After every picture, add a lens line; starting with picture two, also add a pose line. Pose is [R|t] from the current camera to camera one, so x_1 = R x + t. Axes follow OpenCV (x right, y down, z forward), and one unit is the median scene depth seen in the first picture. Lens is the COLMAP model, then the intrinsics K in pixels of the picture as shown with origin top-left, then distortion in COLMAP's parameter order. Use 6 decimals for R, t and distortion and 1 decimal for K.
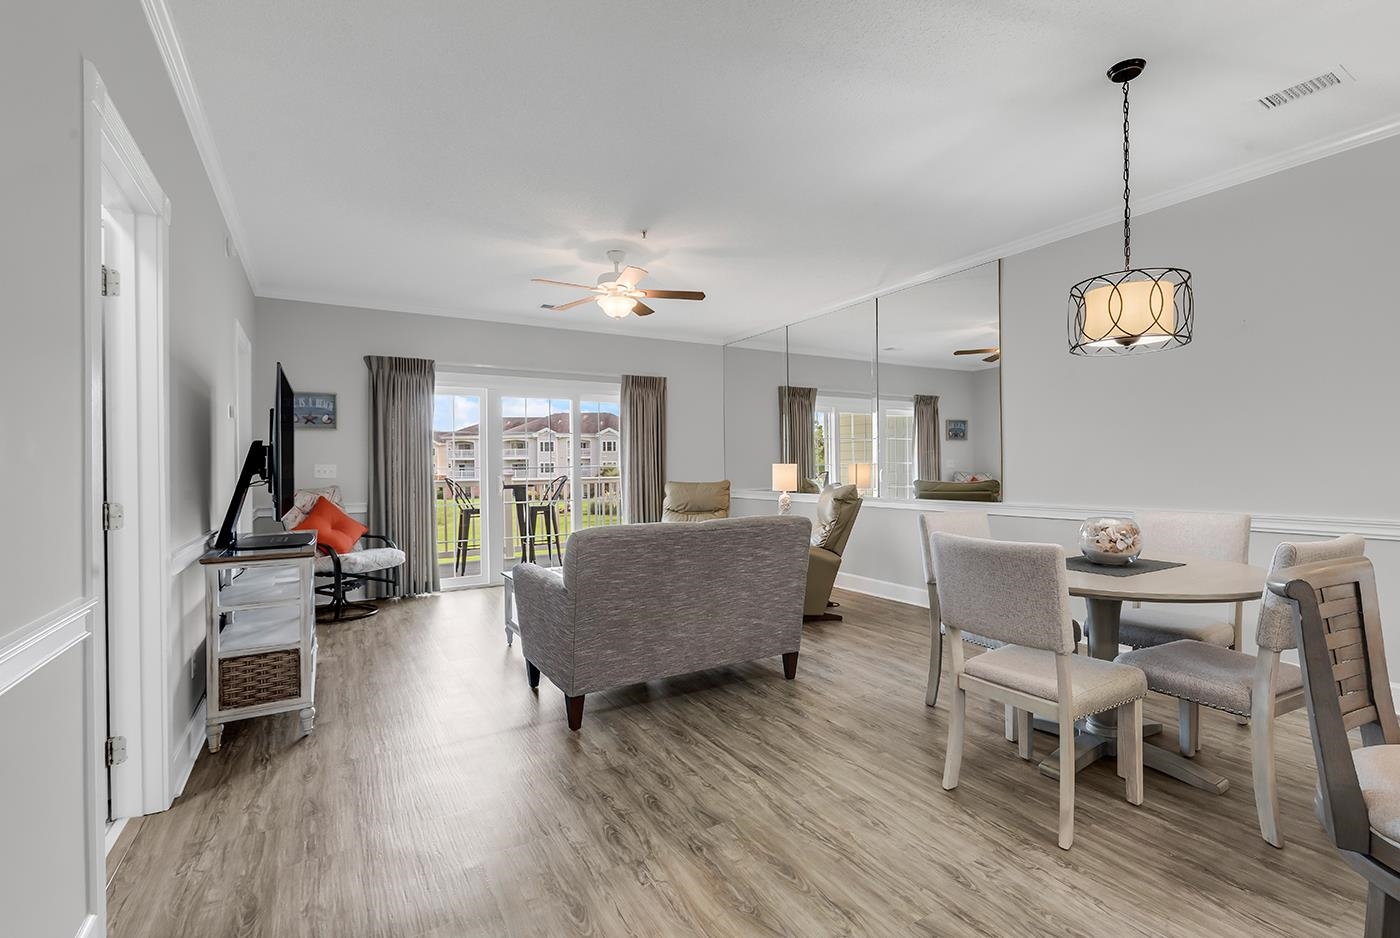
lens RADIAL K [[641.4, 0, 709.3], [0, 641.4, 468.0], [0, 0, 1]] dist [0.000592, 0.000288]
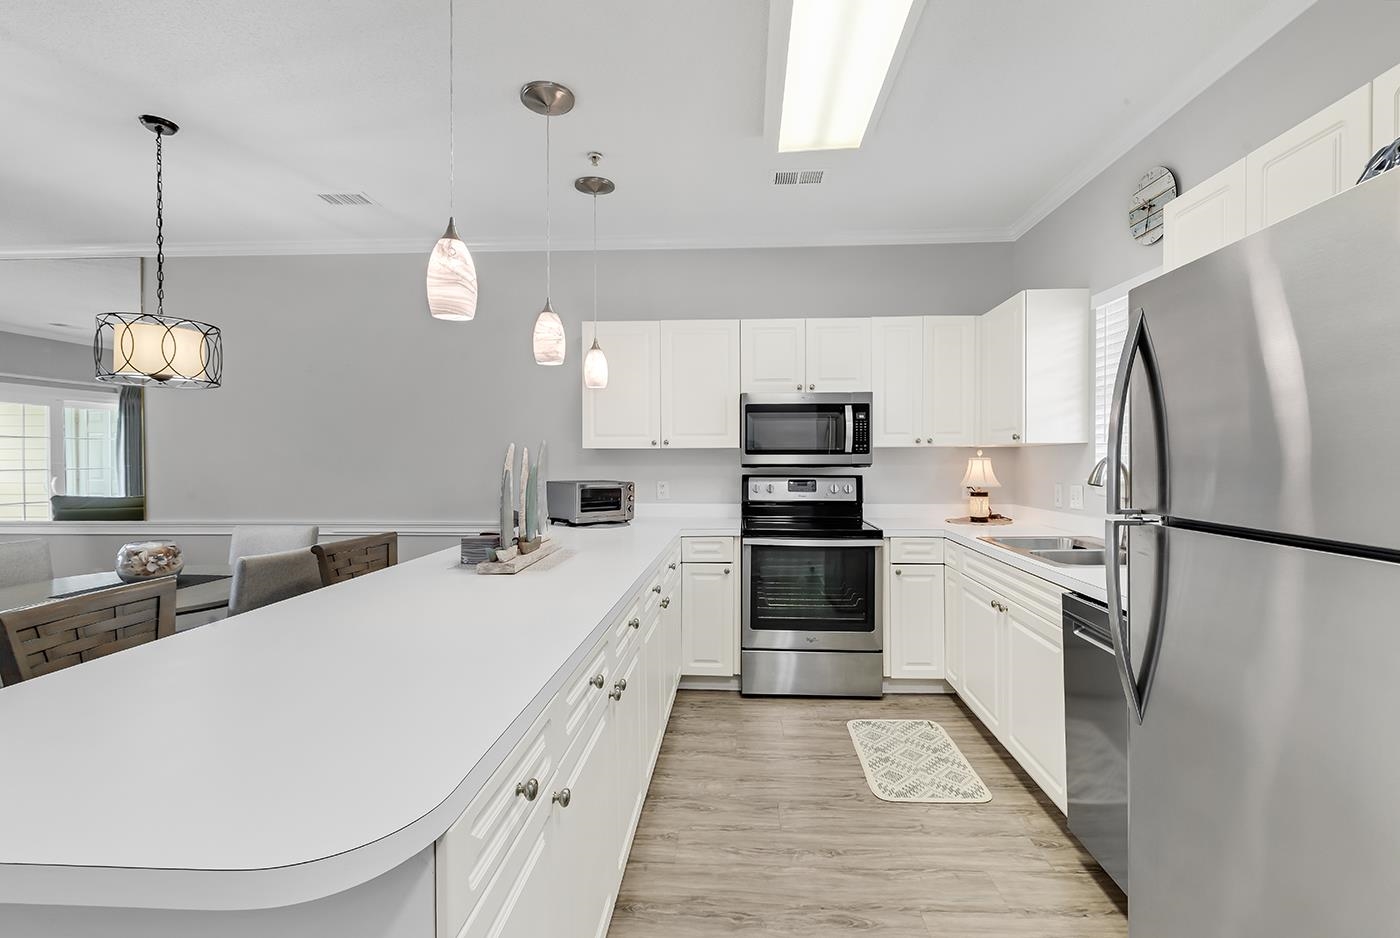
lens RADIAL K [[641.4, 0, 714.0], [0, 641.4, 464.8], [0, 0, 1]] dist [0.000592, 0.000288]
pose [[0.557238, 0.003034, 0.830347, 0.143595], [-0.001942, 0.999995, -0.002350, -0.026052], [-0.830351, -0.000303, 0.557241, -0.193274]]
